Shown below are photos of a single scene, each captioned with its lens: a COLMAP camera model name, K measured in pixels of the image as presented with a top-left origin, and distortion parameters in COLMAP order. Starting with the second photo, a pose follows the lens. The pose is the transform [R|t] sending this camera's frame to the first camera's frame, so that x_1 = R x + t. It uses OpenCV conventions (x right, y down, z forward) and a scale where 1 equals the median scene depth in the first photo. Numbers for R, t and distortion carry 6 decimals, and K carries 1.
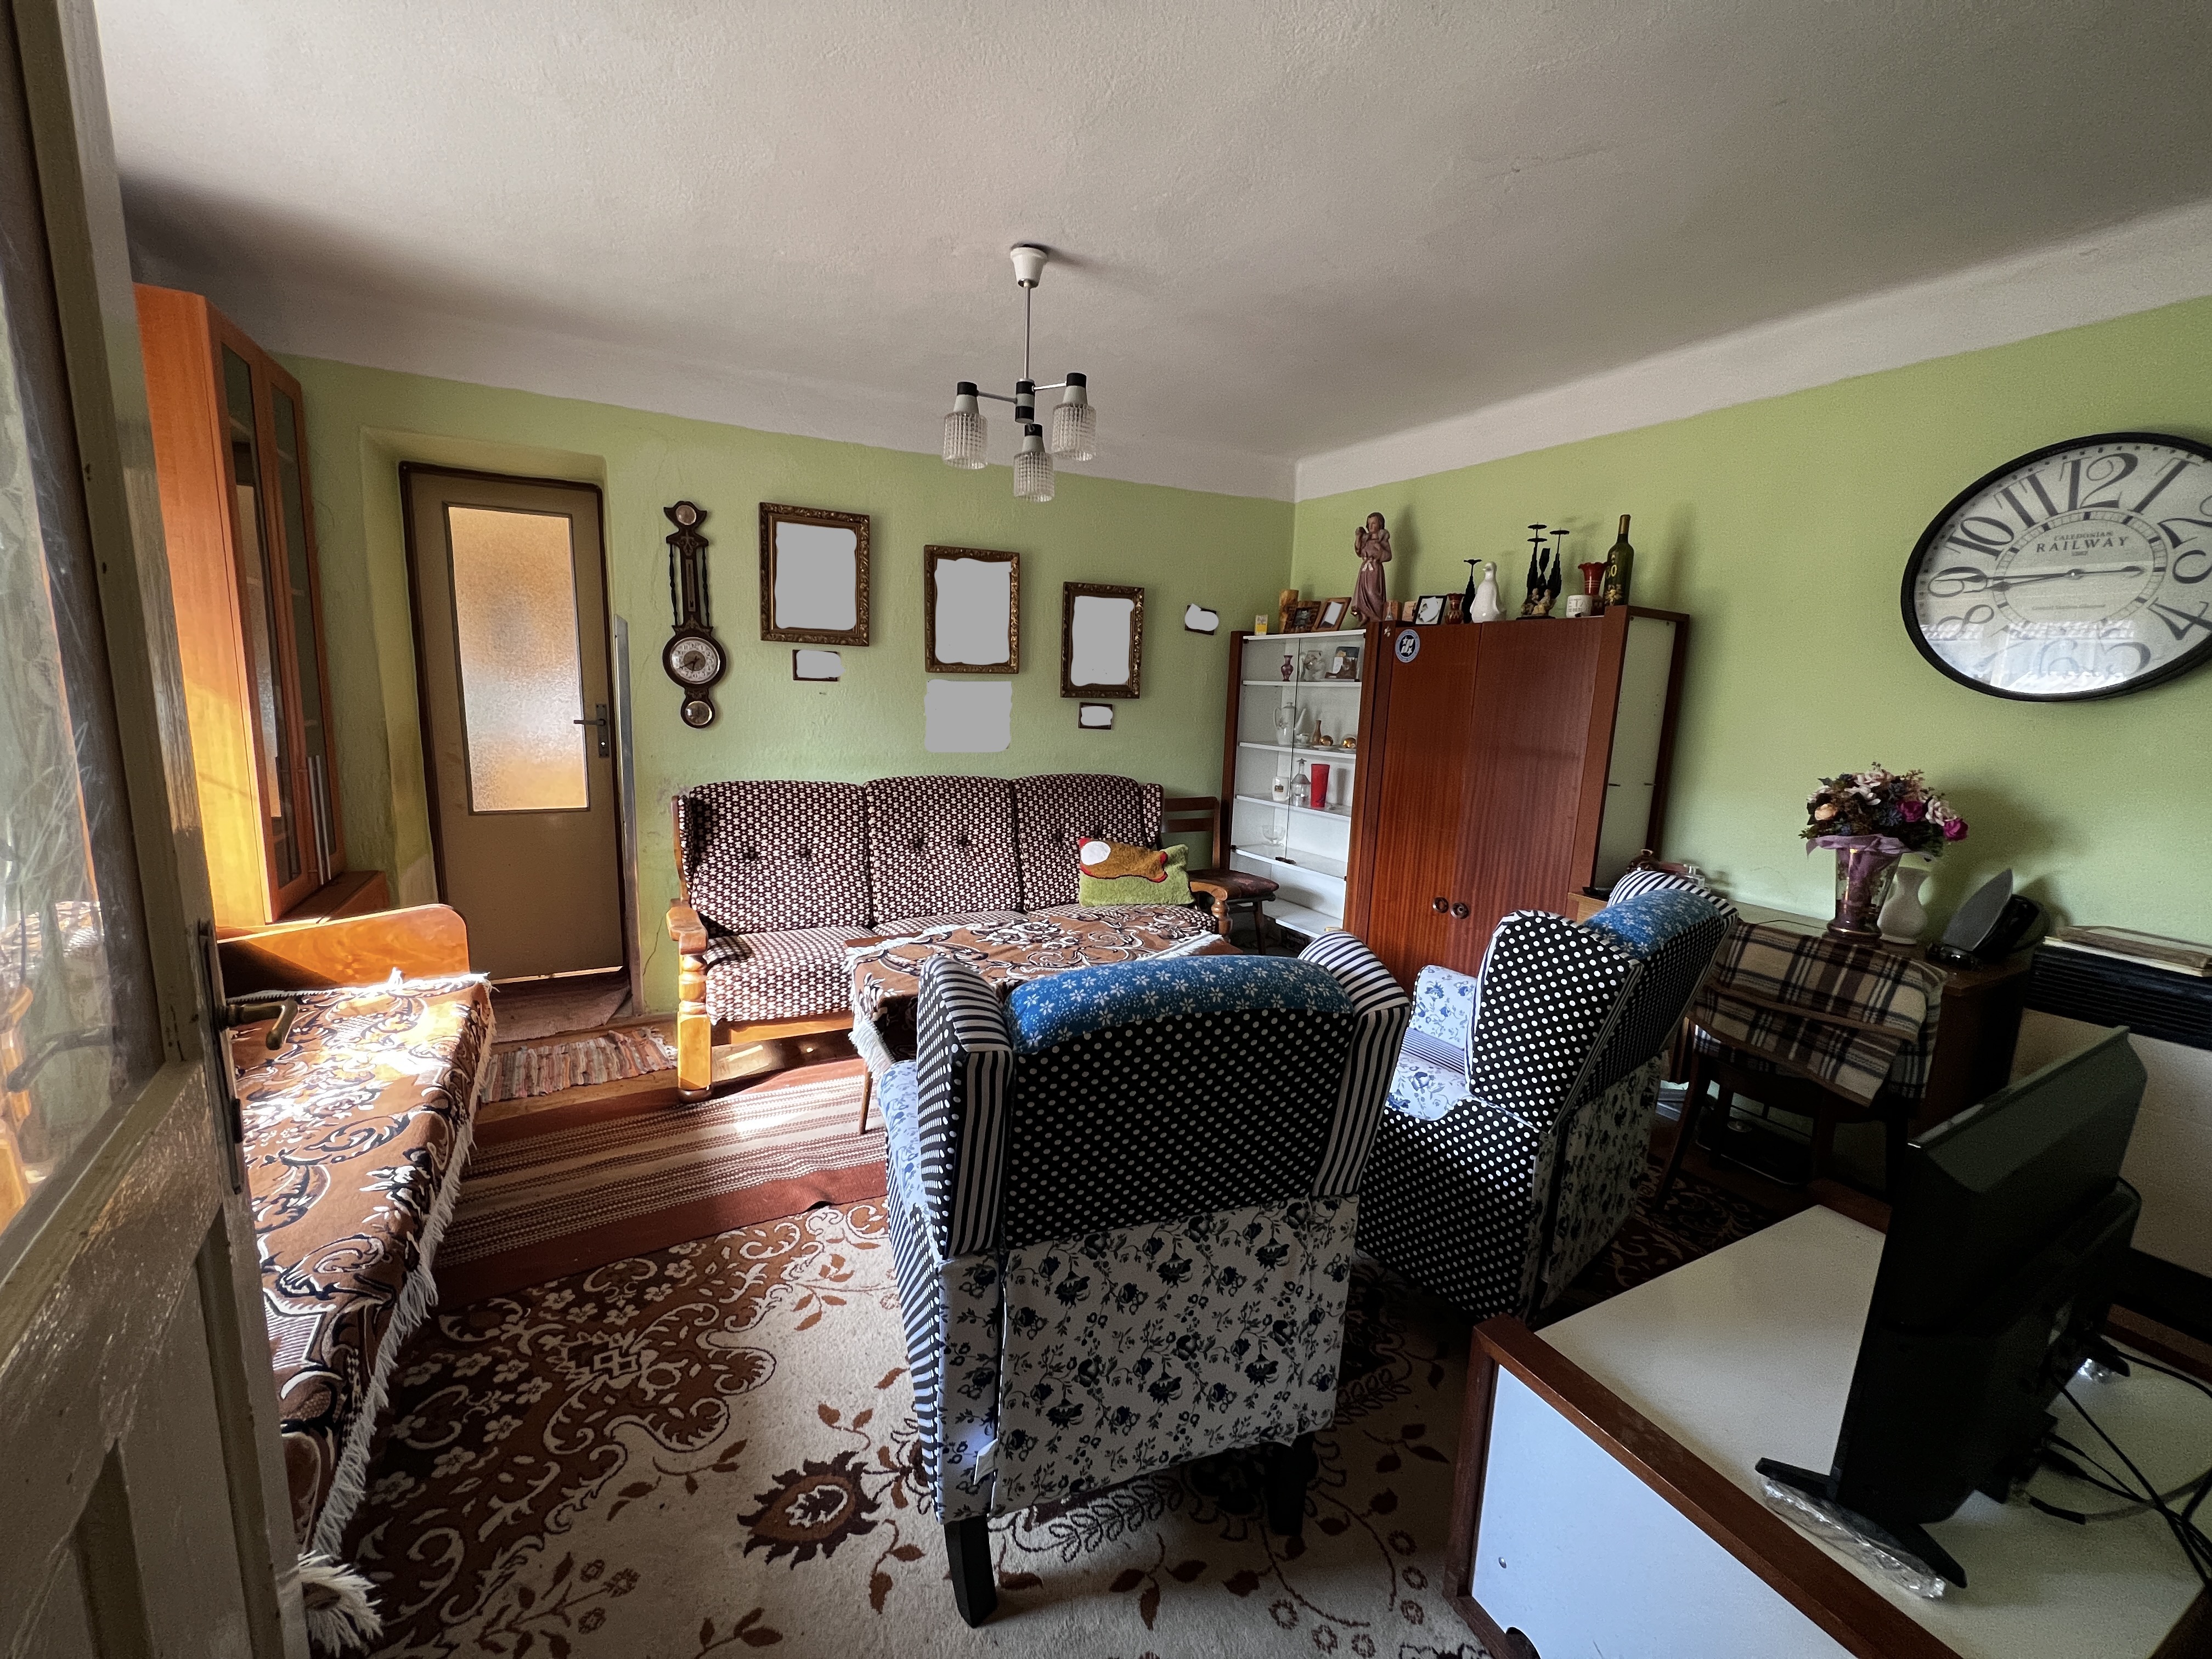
lens RADIAL K [[894.8, 0, 1102.0], [0, 894.8, 821.8], [0, 0, 1]] dist [0.000010, 0.000931]
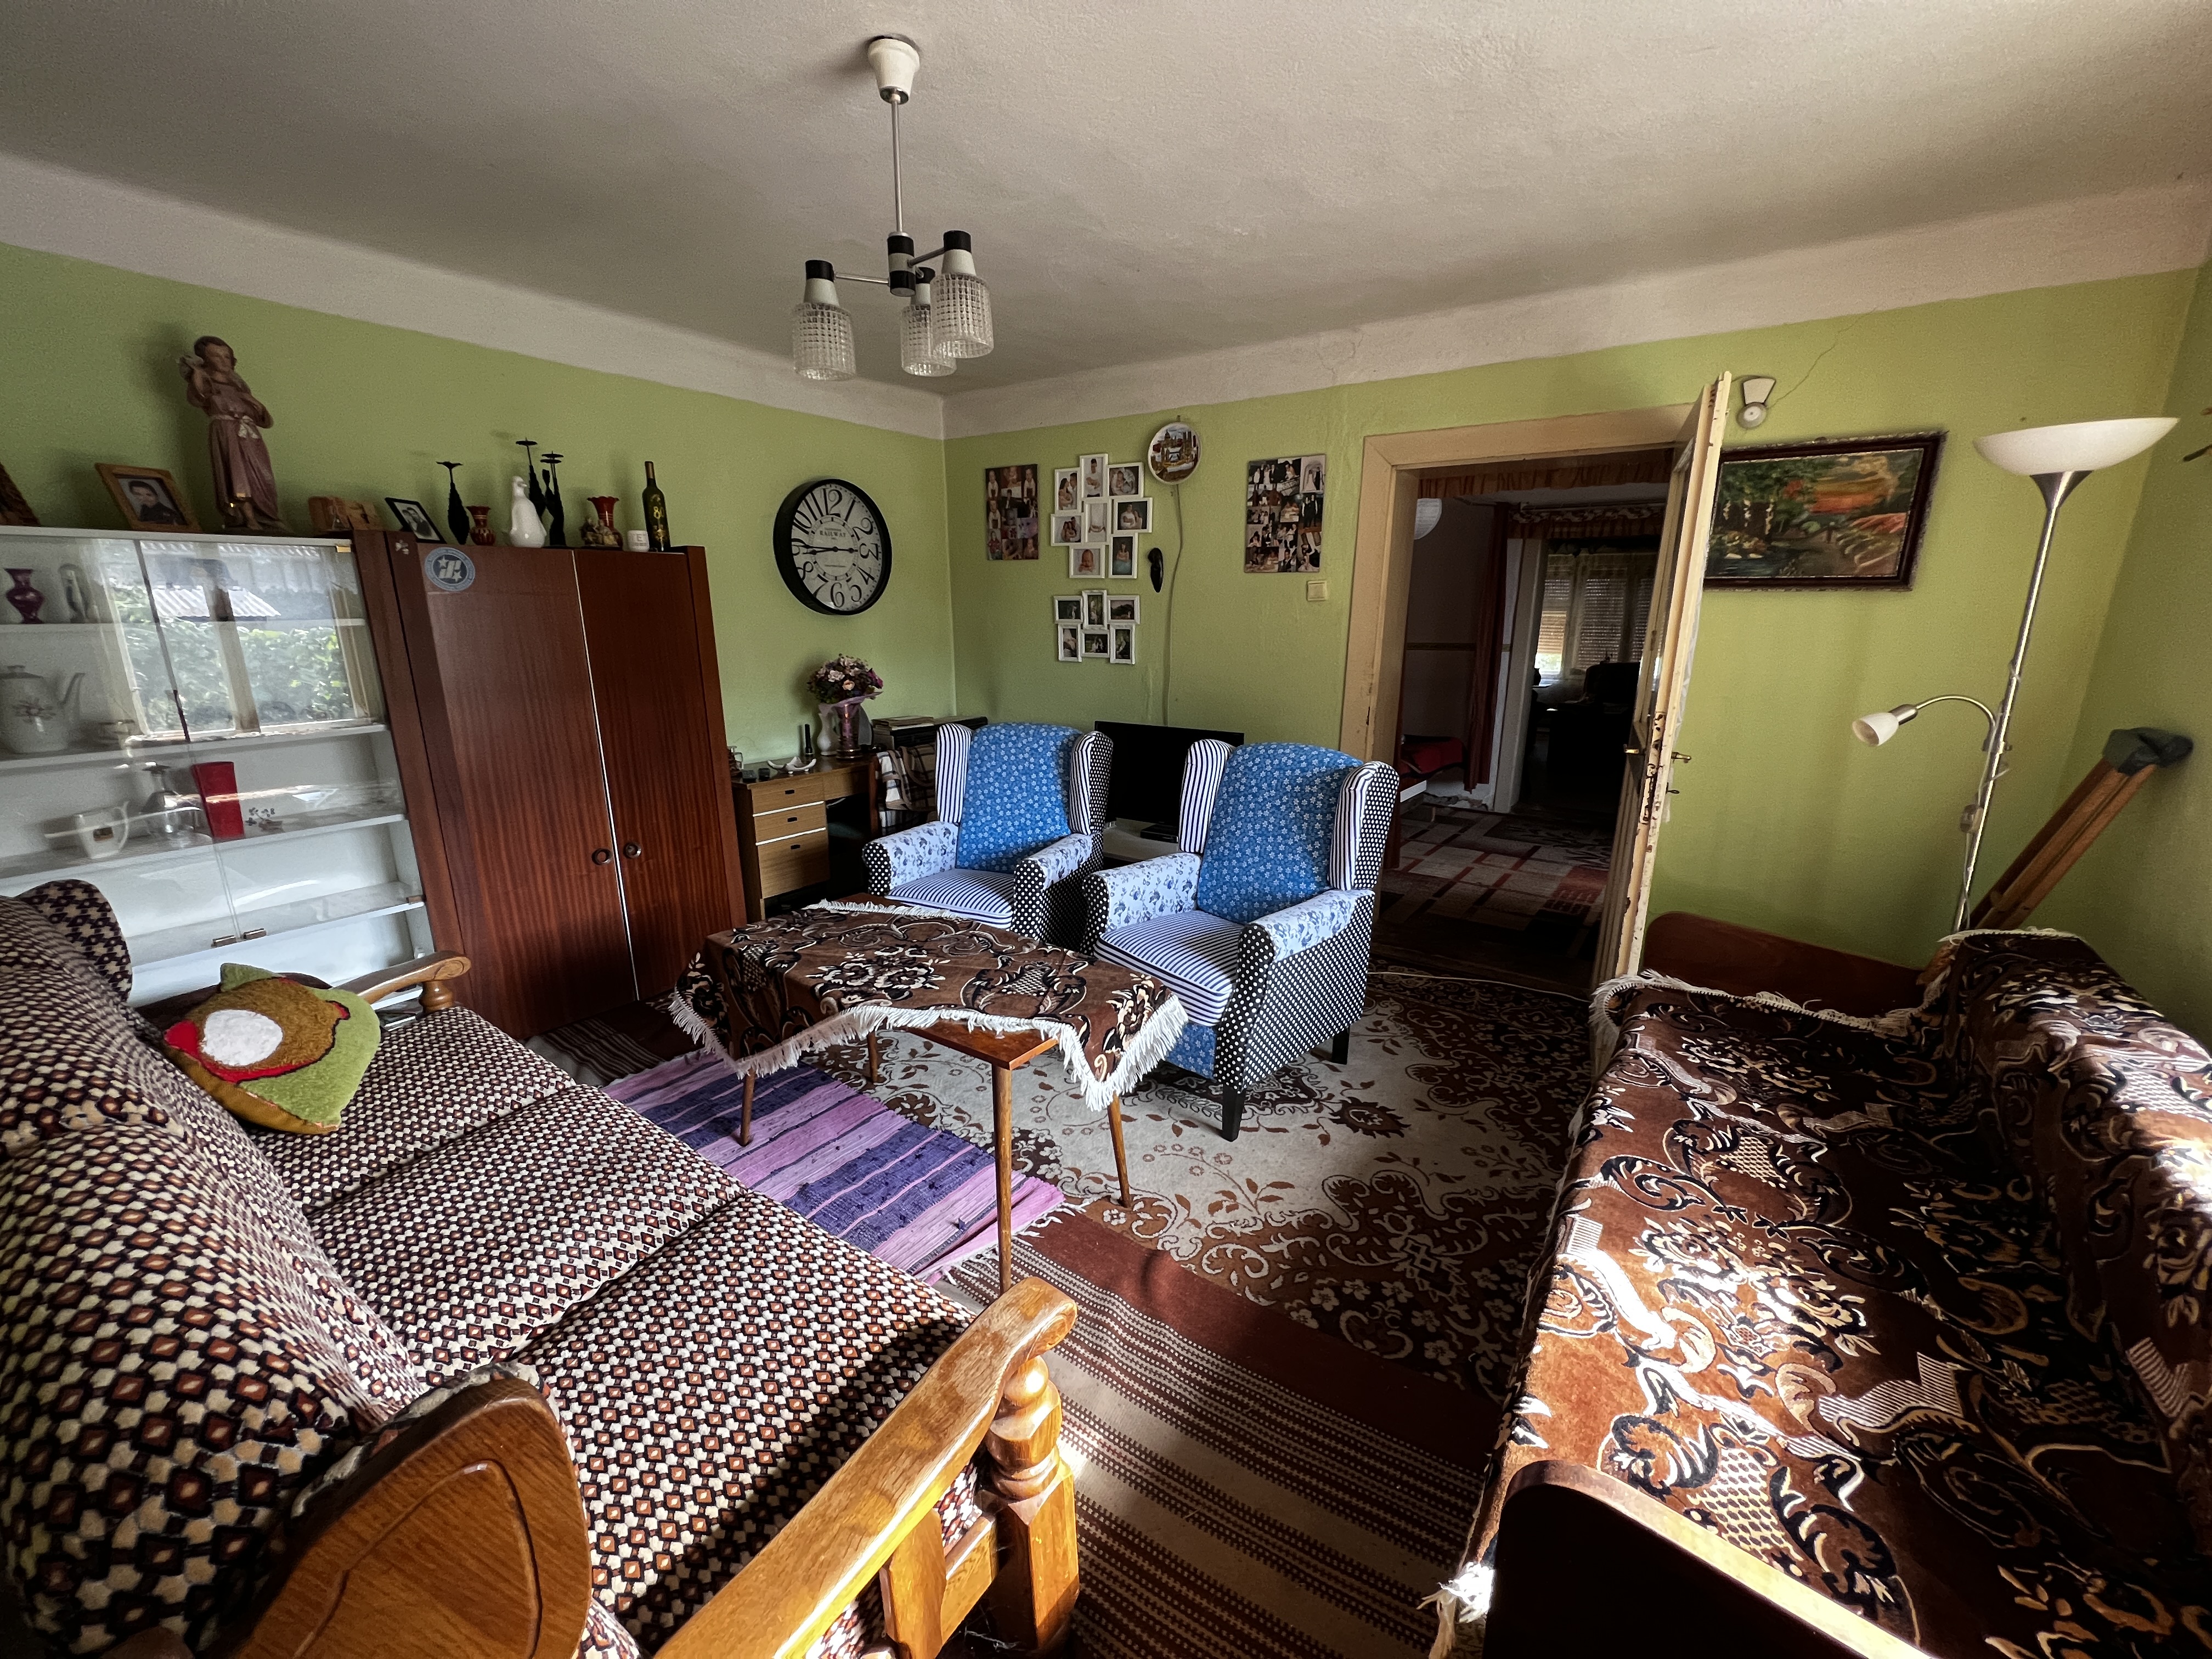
lens RADIAL K [[894.8, 0, 1103.4], [0, 894.8, 839.3], [0, 0, 1]] dist [0.000010, 0.000931]
pose [[-0.454998, -0.253046, 0.853783, -1.021919], [0.128382, 0.930119, 0.344088, -0.284085], [-0.881190, 0.266169, -0.390716, 1.415254]]
